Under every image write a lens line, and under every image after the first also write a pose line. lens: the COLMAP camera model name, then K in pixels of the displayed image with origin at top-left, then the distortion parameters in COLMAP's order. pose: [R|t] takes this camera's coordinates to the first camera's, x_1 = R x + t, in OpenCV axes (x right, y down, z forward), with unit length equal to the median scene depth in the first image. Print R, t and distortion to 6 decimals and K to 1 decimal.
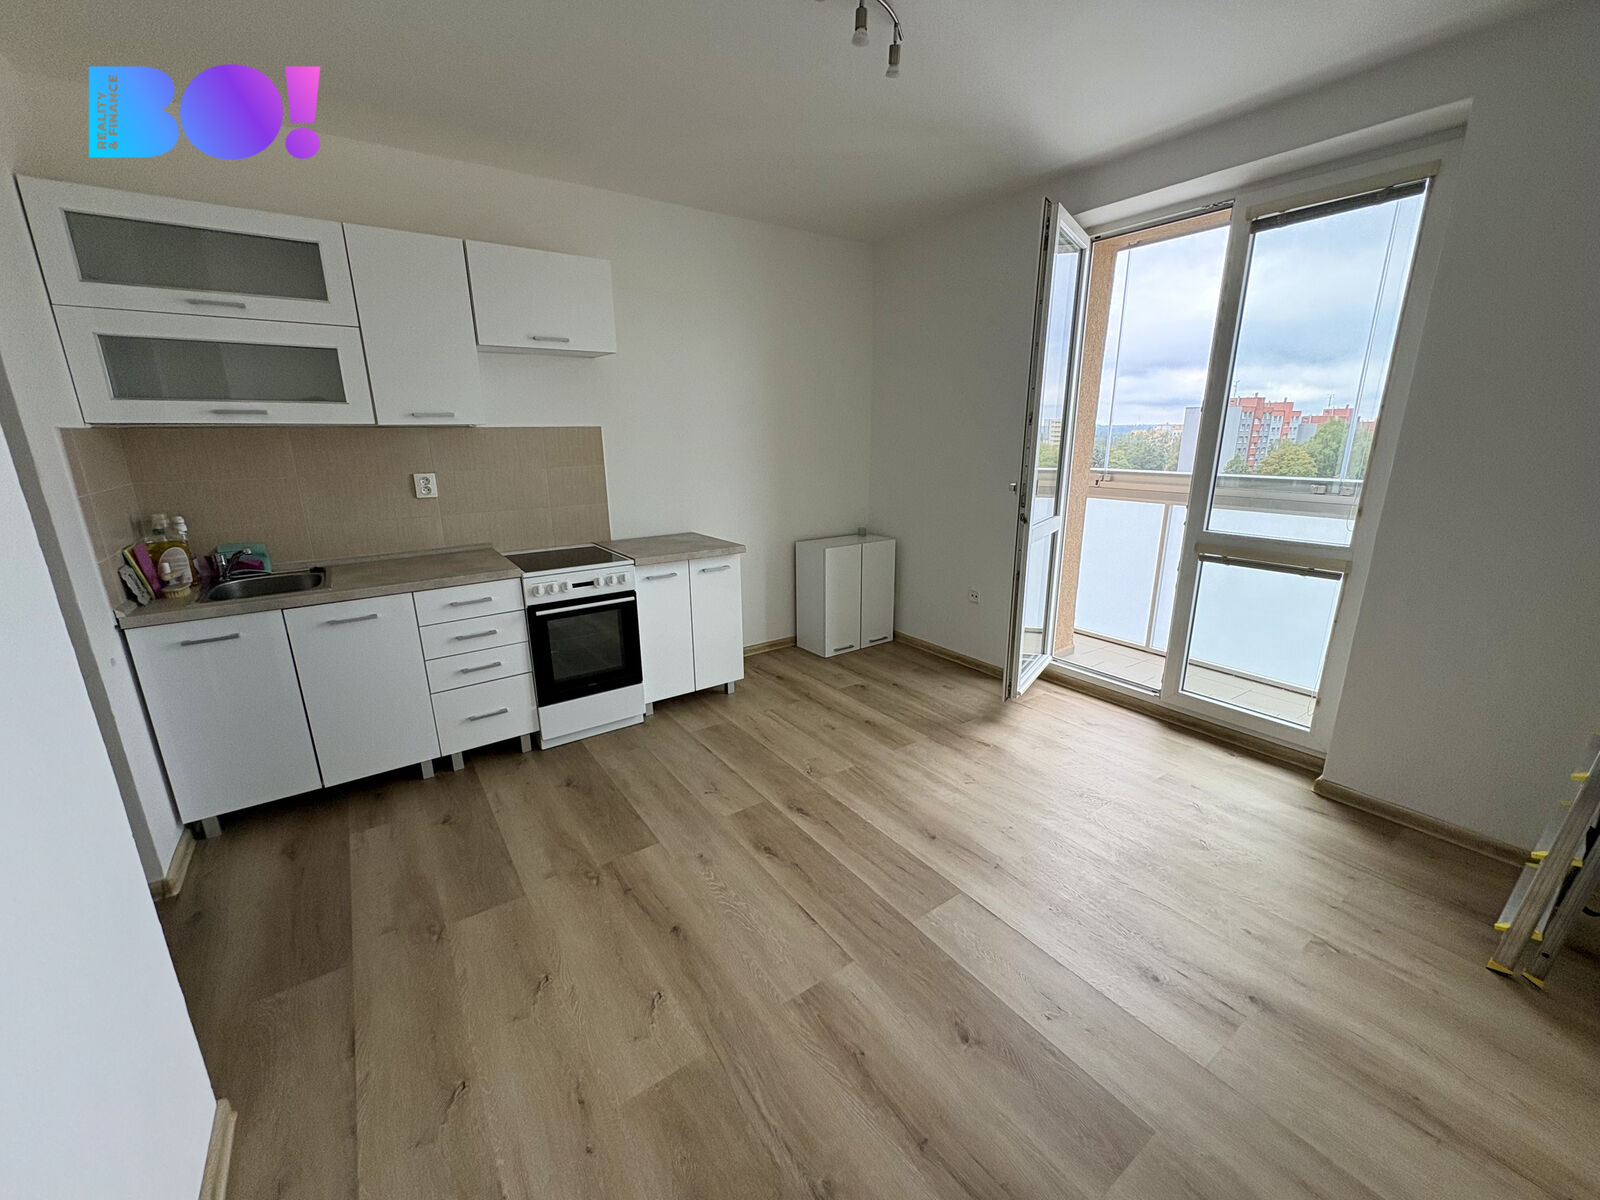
lens RADIAL K [[644.7, 0, 809.8], [0, 644.7, 603.5], [0, 0, 1]] dist [0.001376, 0.000159]
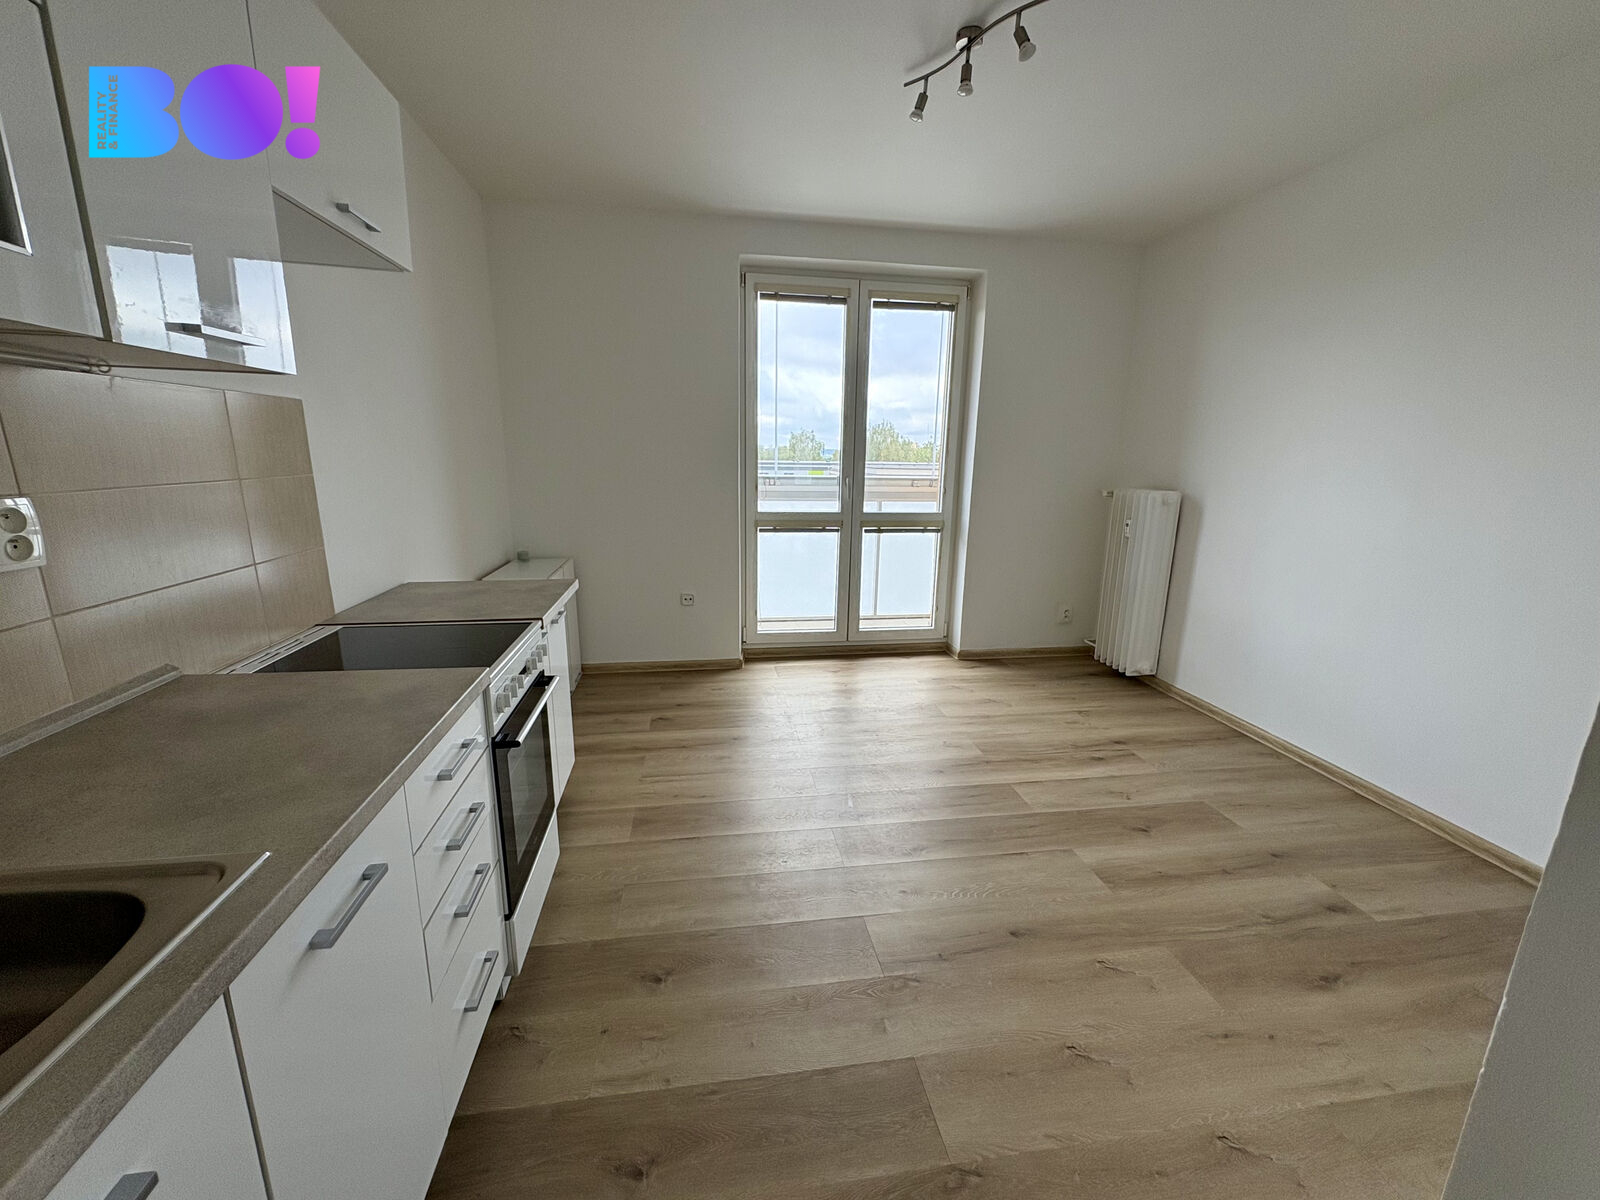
lens RADIAL K [[644.7, 0, 799.7], [0, 644.7, 595.3], [0, 0, 1]] dist [0.001376, 0.000159]
pose [[0.437785, -0.181012, 0.880669, -0.796841], [0.214229, 0.972312, 0.093354, -0.106105], [-0.873184, 0.147796, 0.464442, 0.543970]]
